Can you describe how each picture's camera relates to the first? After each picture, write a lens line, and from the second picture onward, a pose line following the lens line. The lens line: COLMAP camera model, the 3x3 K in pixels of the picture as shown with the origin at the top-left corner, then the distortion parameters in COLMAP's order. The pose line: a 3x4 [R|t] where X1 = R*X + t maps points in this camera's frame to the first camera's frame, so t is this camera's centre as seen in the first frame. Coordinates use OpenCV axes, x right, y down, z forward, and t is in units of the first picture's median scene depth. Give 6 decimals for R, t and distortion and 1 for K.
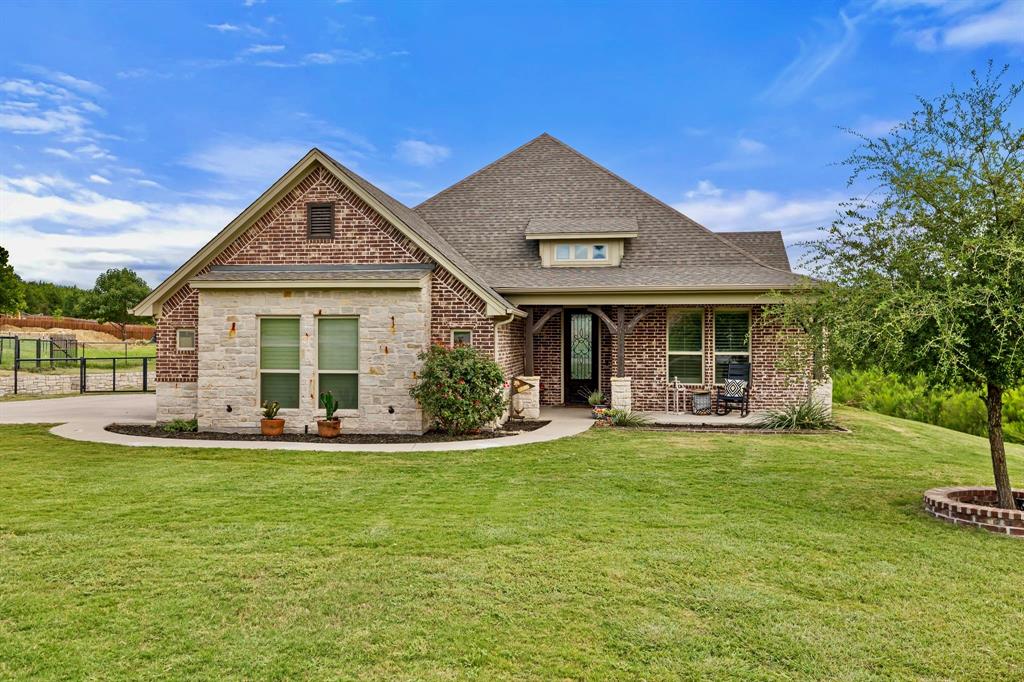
lens RADIAL K [[810.5, 0, 507.7], [0, 810.5, 338.5], [0, 0, 1]] dist [-0.000814, 0.002478]
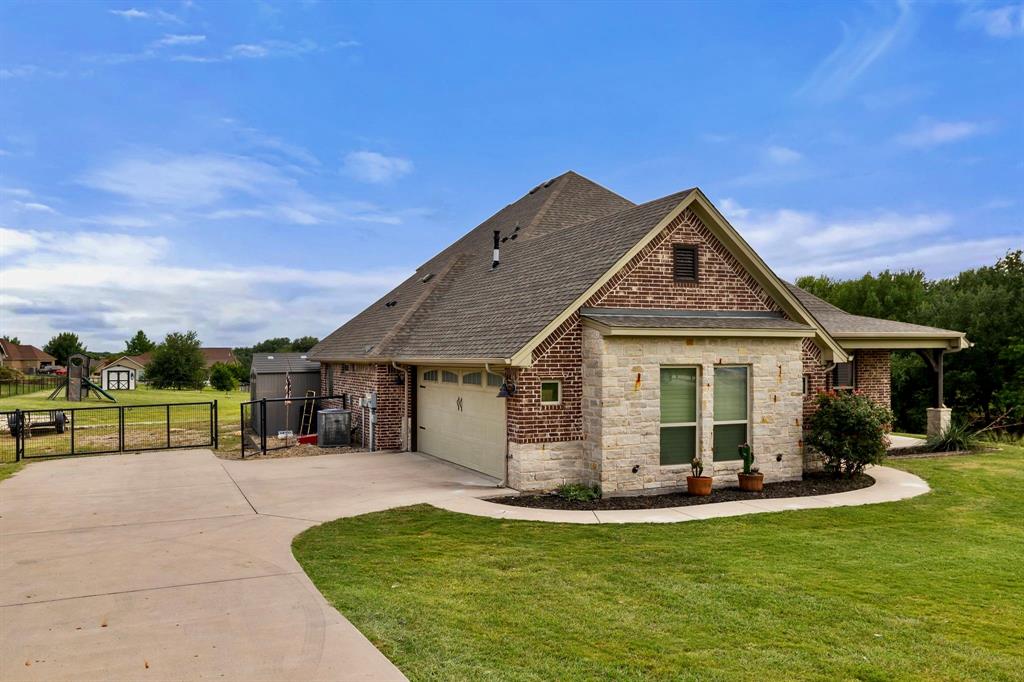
lens RADIAL K [[810.5, 0, 481.5], [0, 810.5, 355.6], [0, 0, 1]] dist [-0.000814, 0.002478]
pose [[0.856680, -0.006770, 0.515804, -0.941415], [0.005902, 0.999977, 0.003324, -0.042853], [-0.515815, 0.000197, 0.856700, 0.315798]]
